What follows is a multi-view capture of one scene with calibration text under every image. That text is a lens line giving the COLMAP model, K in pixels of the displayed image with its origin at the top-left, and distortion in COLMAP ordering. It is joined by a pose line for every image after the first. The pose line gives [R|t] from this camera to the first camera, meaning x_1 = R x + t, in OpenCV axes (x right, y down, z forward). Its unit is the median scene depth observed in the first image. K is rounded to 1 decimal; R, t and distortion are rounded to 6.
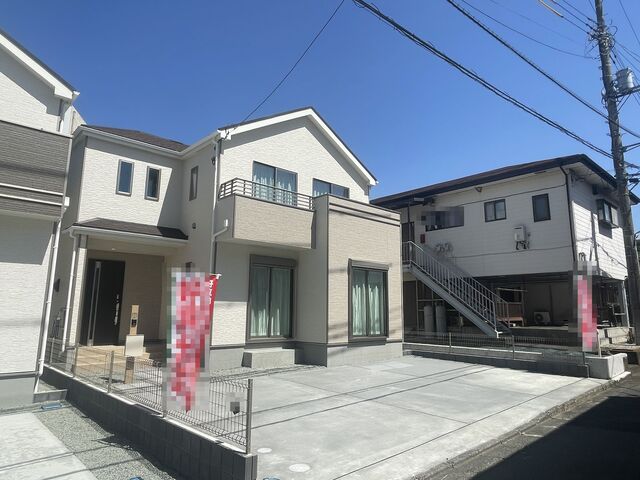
lens RADIAL K [[458.0, 0, 320.0], [0, 458.0, 240.0], [0, 0, 1]] dist [-0.002482, 0.001215]
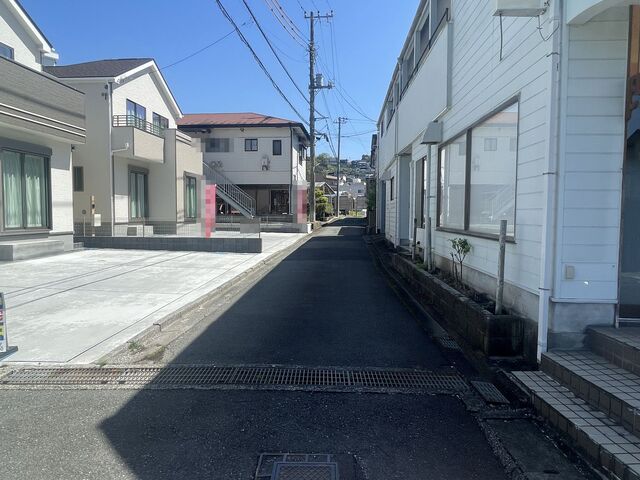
lens RADIAL K [[458.0, 0, 320.0], [0, 458.0, 240.0], [0, 0, 1]] dist [-0.002482, 0.001215]
pose [[0.749598, -0.032624, 0.661089, -0.581084], [-0.118930, 0.975891, 0.183012, -0.065566], [-0.651121, -0.215808, 0.727646, -0.482332]]
